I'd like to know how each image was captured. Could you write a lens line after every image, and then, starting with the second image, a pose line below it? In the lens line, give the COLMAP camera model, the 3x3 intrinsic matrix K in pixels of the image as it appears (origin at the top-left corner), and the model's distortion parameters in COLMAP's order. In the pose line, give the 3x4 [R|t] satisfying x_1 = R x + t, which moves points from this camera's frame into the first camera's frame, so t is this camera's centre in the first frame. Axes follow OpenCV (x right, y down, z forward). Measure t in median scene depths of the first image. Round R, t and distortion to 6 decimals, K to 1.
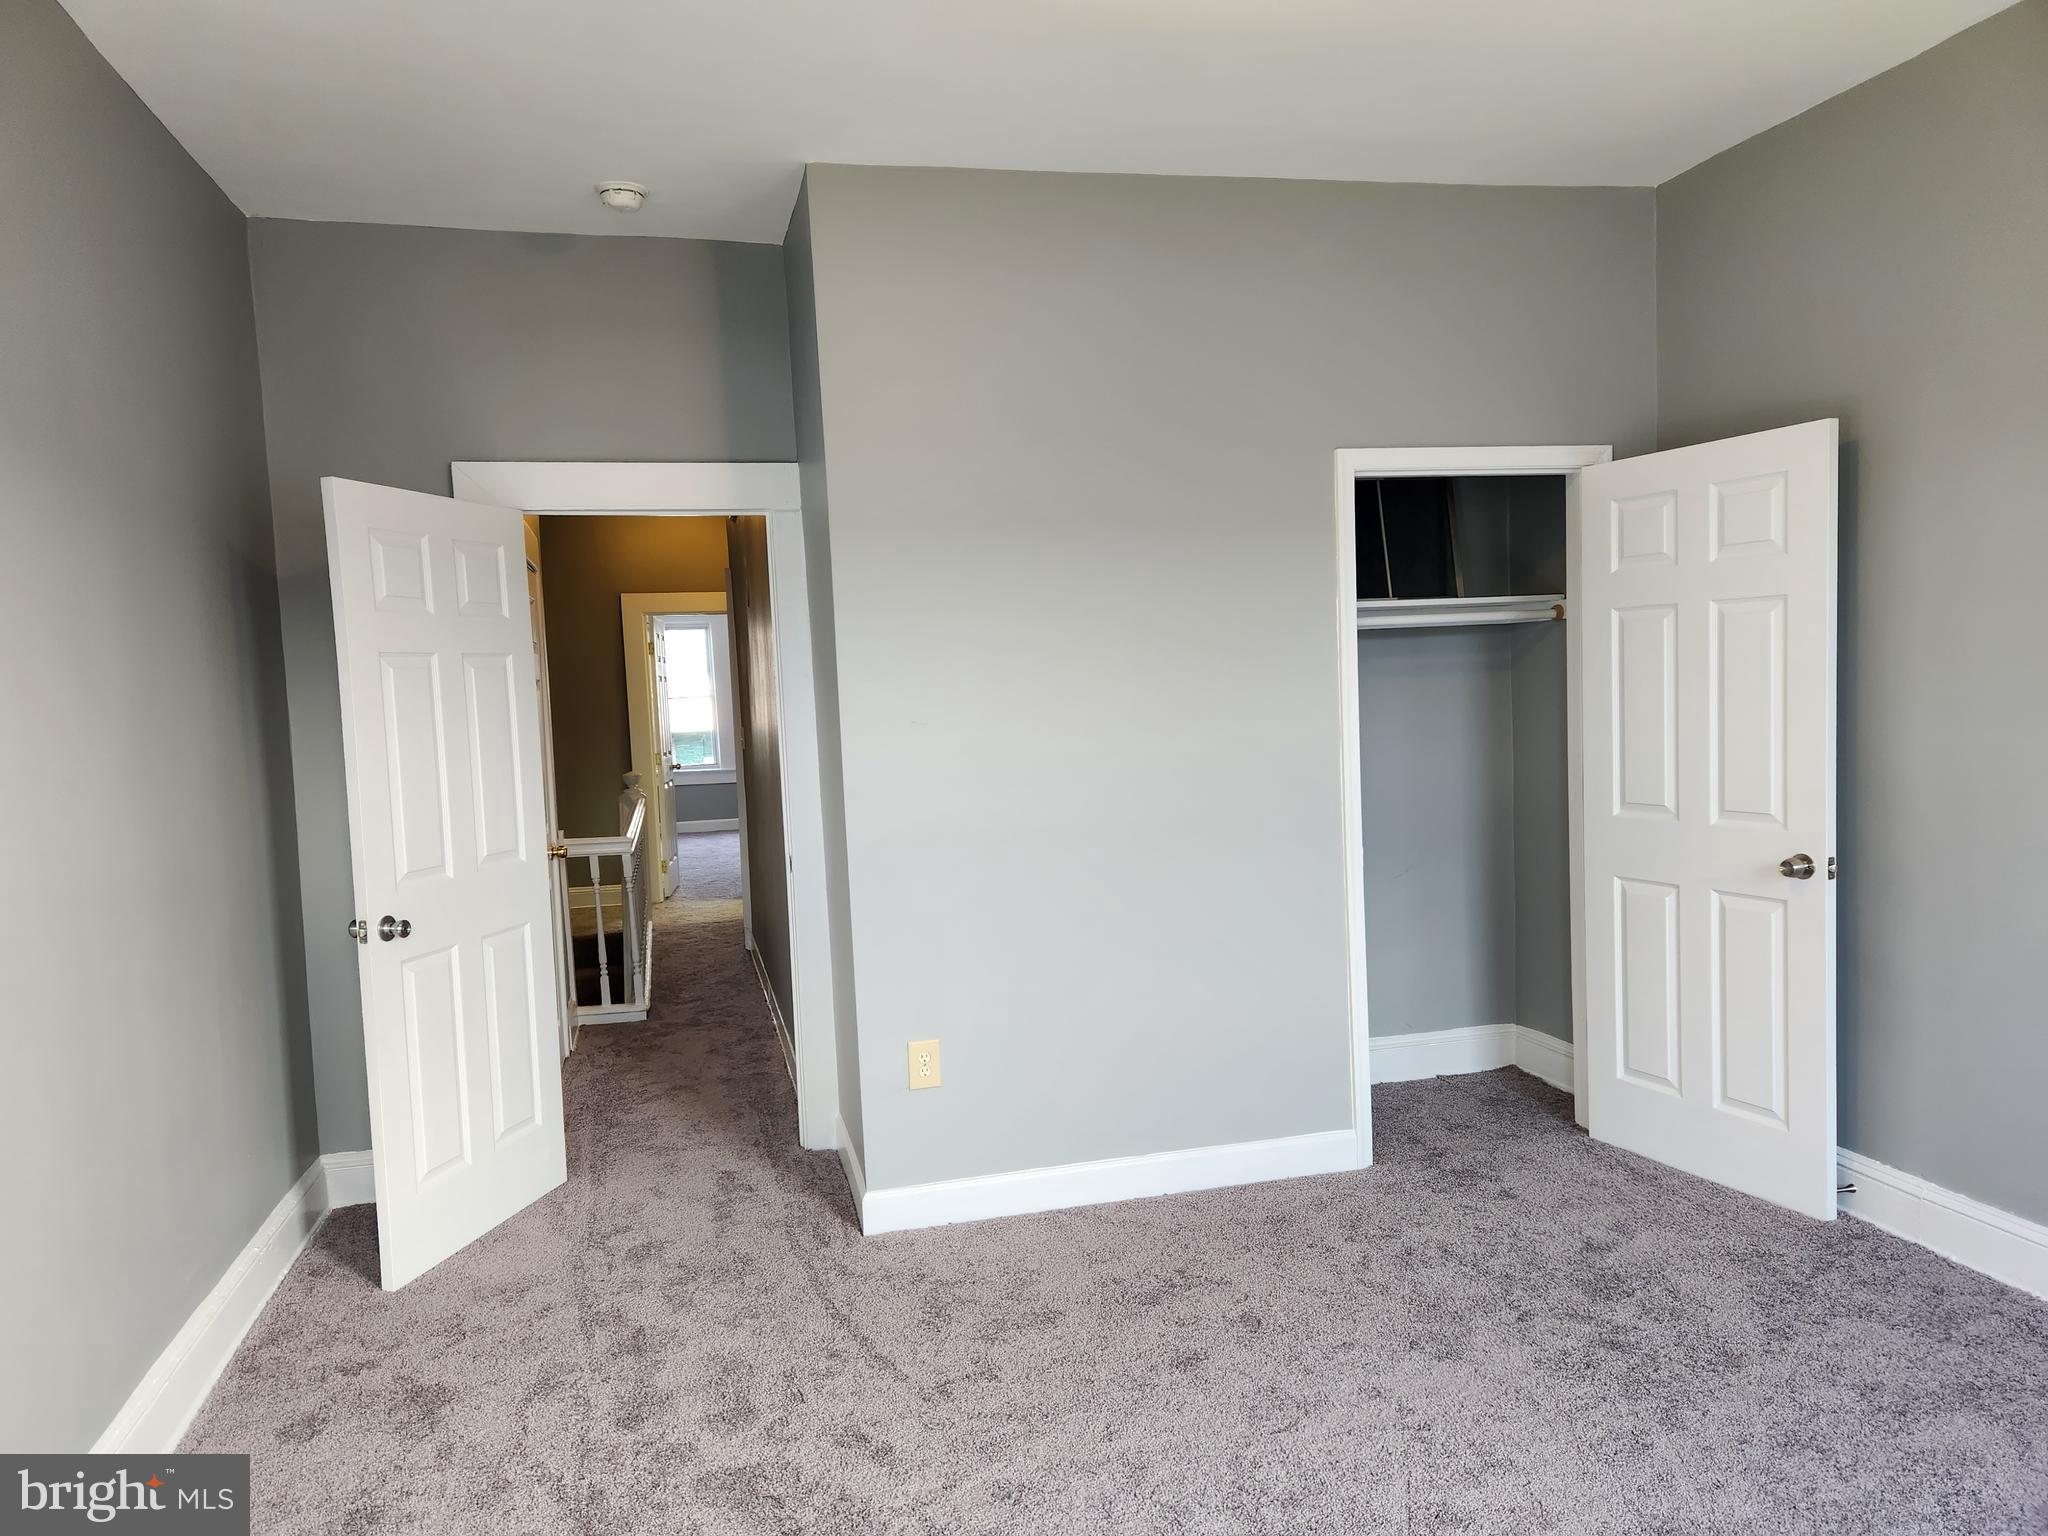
lens RADIAL K [[1386.0, 0, 1025.6], [0, 1386.0, 766.4], [0, 0, 1]] dist [0.063901, -0.054471]
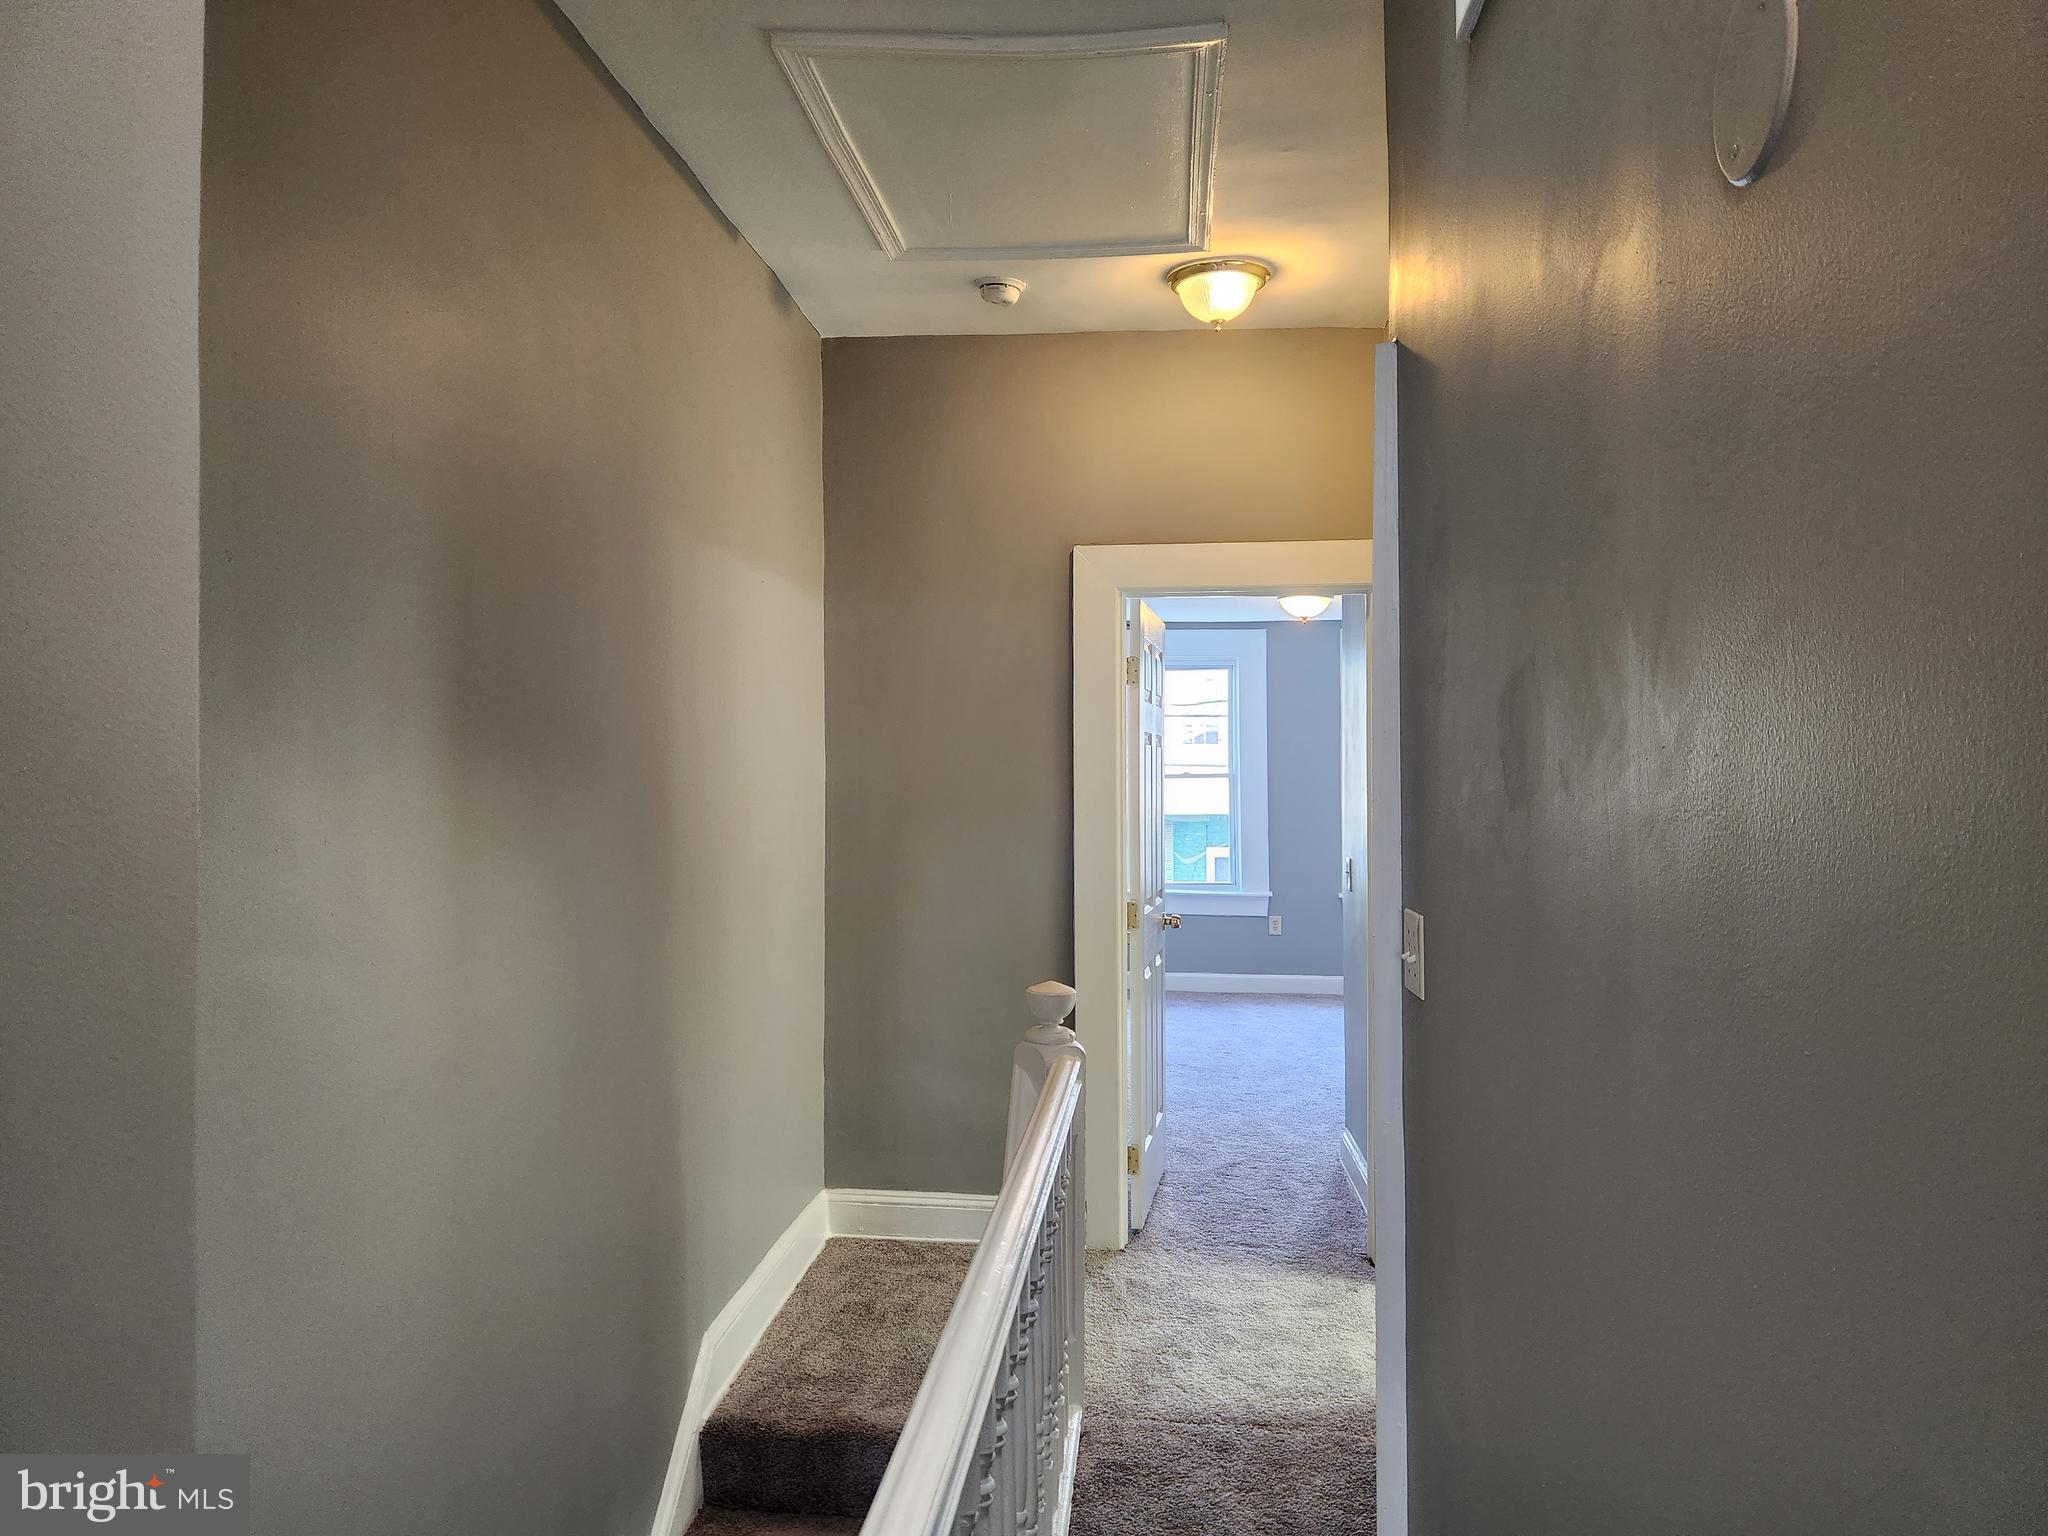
lens RADIAL K [[1386.0, 0, 1021.3], [0, 1386.0, 764.8], [0, 0, 1]] dist [0.063901, -0.054471]
pose [[0.935187, 0.040972, -0.351776, -0.143105], [-0.059220, 0.997392, -0.041267, -0.033514], [0.349168, 0.059425, 0.935174, 0.570817]]
